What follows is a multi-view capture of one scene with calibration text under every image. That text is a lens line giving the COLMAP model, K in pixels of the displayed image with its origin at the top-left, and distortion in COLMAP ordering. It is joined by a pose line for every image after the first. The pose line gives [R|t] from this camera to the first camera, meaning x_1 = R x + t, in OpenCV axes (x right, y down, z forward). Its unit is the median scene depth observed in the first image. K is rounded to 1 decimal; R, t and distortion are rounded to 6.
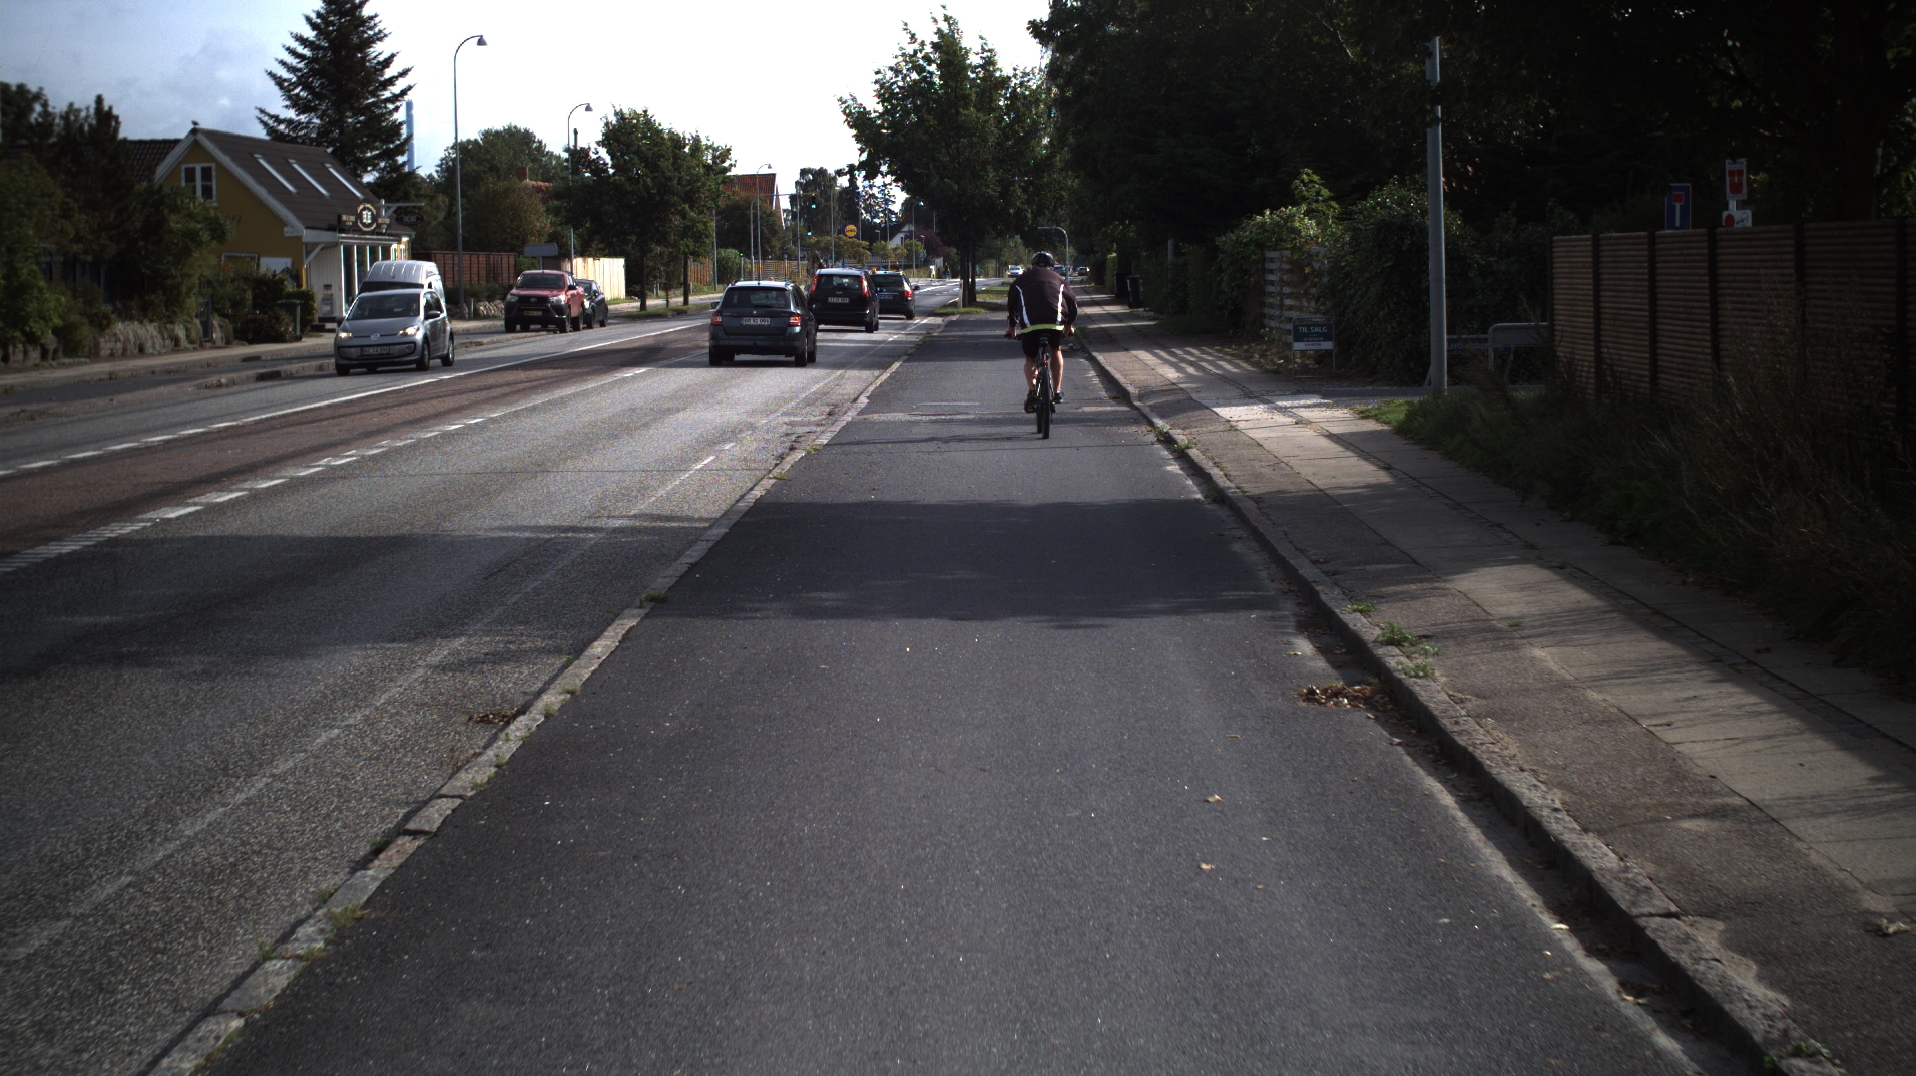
lens RADIAL K [[3704.5, 0, 958.0], [0, 3704.5, 538.0], [0, 0, 1]] dist [-0.235095, -0.018219]
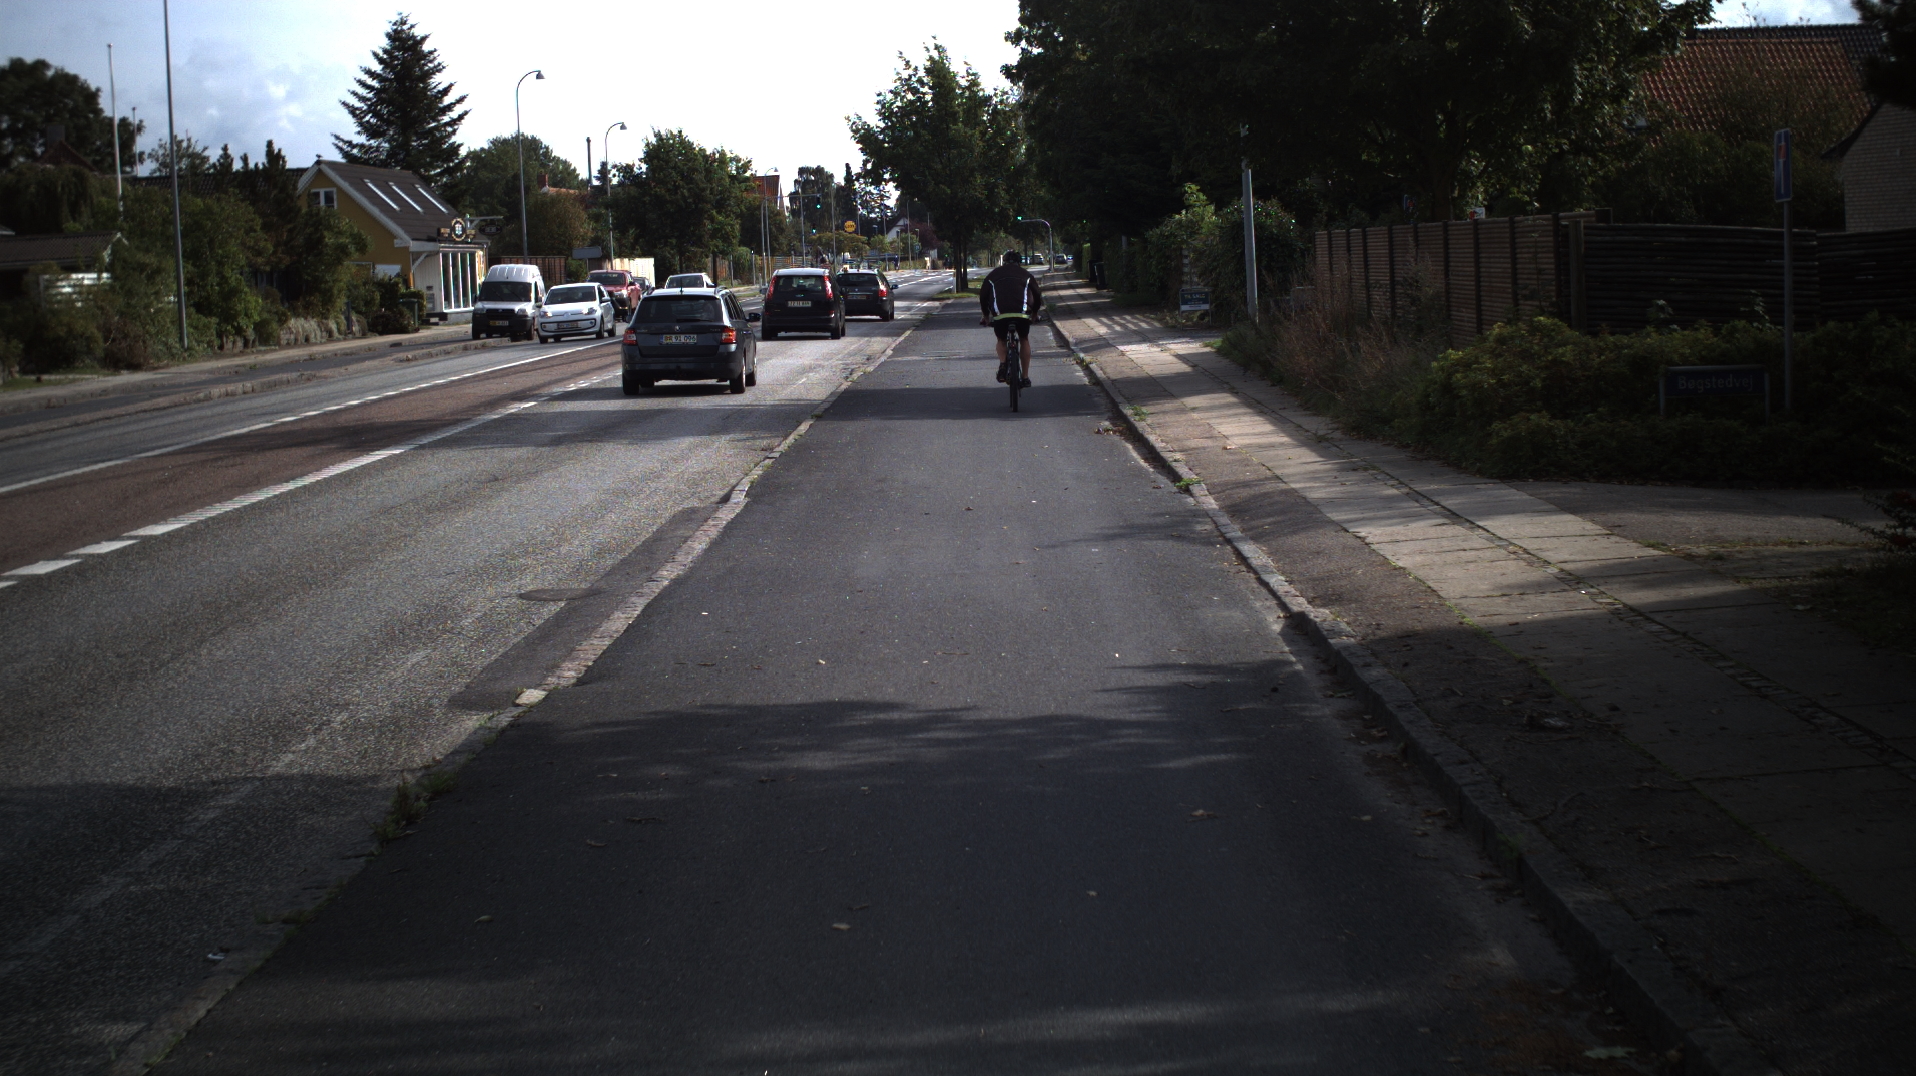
lens RADIAL K [[3704.5, 0, 958.0], [0, 3704.5, 538.0], [0, 0, 1]] dist [-0.235095, -0.018219]
pose [[0.999696, -0.024675, -0.000176, 0.000080], [0.024675, 0.999692, 0.002471, 0.015432], [0.000115, -0.002475, 0.999997, -0.214965]]
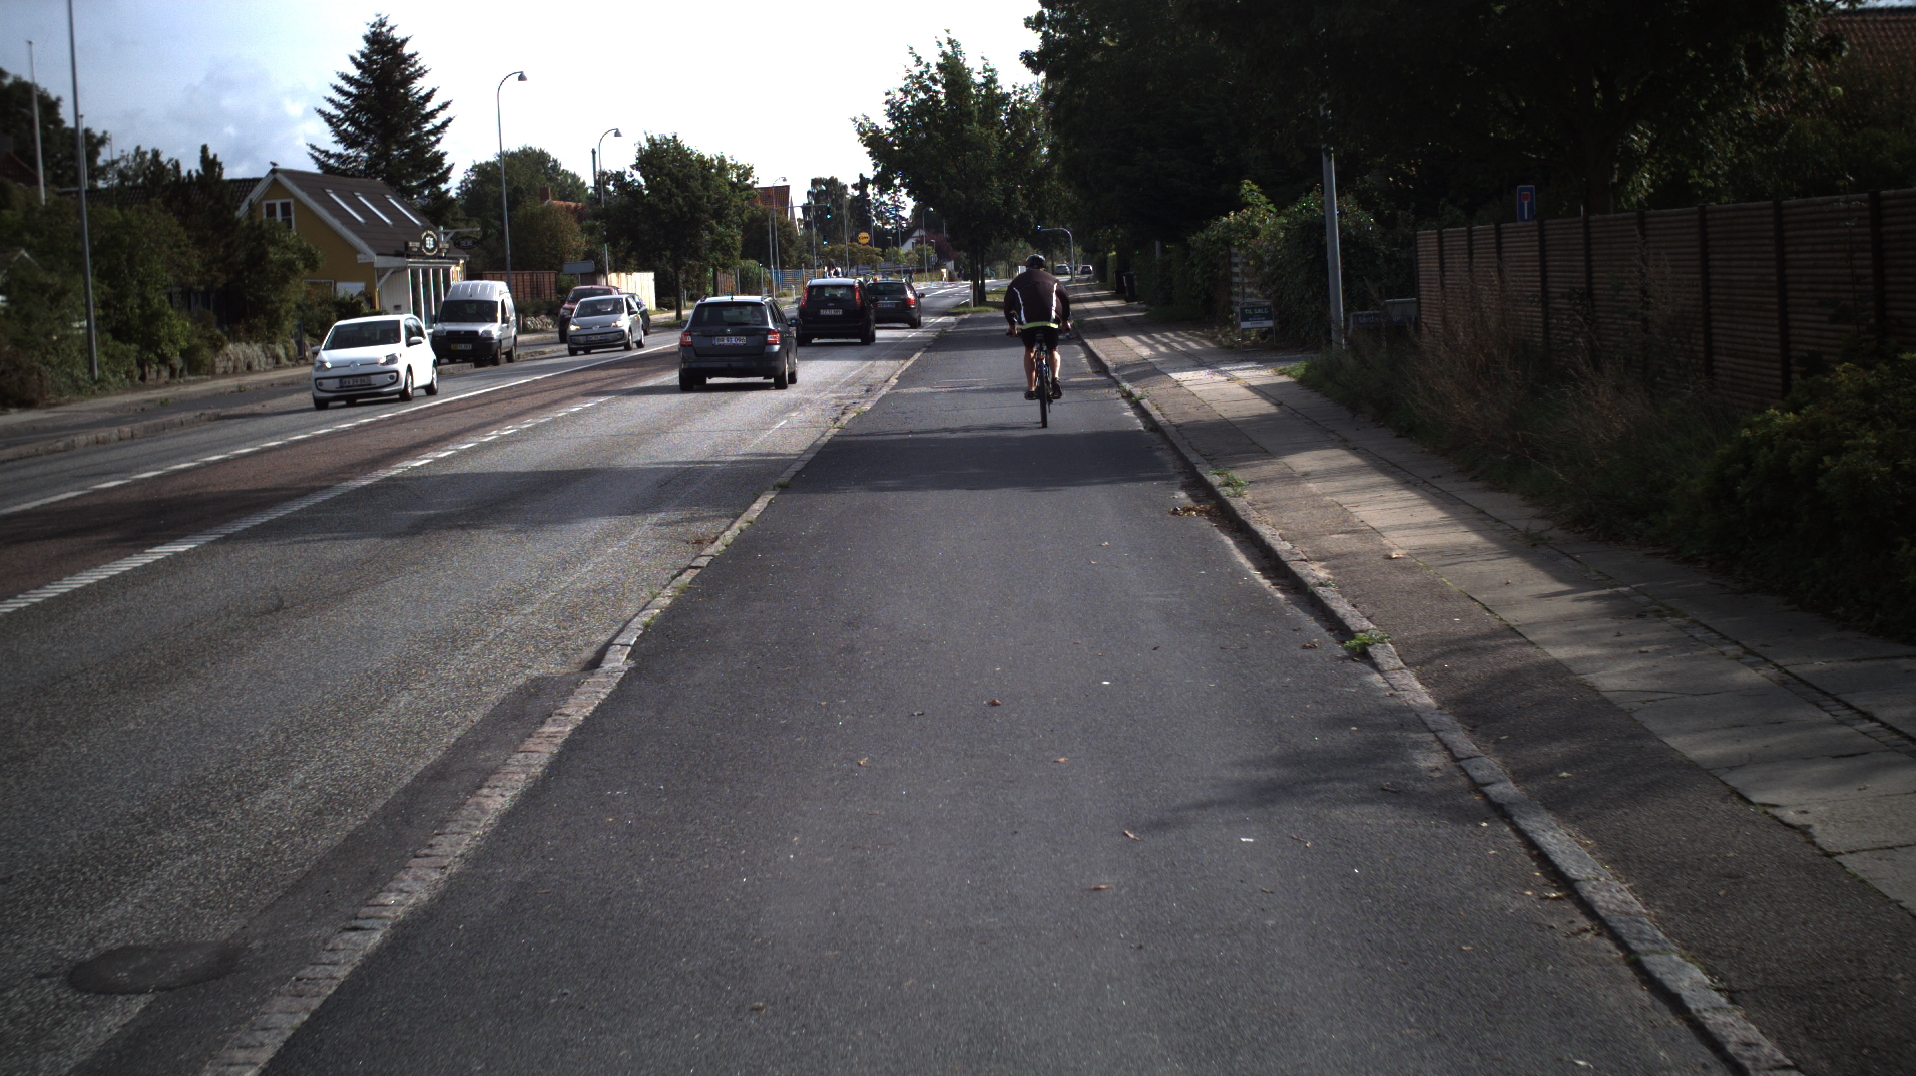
lens RADIAL K [[3704.5, 0, 958.0], [0, 3704.5, 538.0], [0, 0, 1]] dist [-0.235095, -0.018219]
pose [[0.999404, -0.034070, -0.005485, 0.000428], [0.034066, 0.999419, -0.000825, 0.007768], [0.005510, 0.000637, 0.999985, -0.107553]]
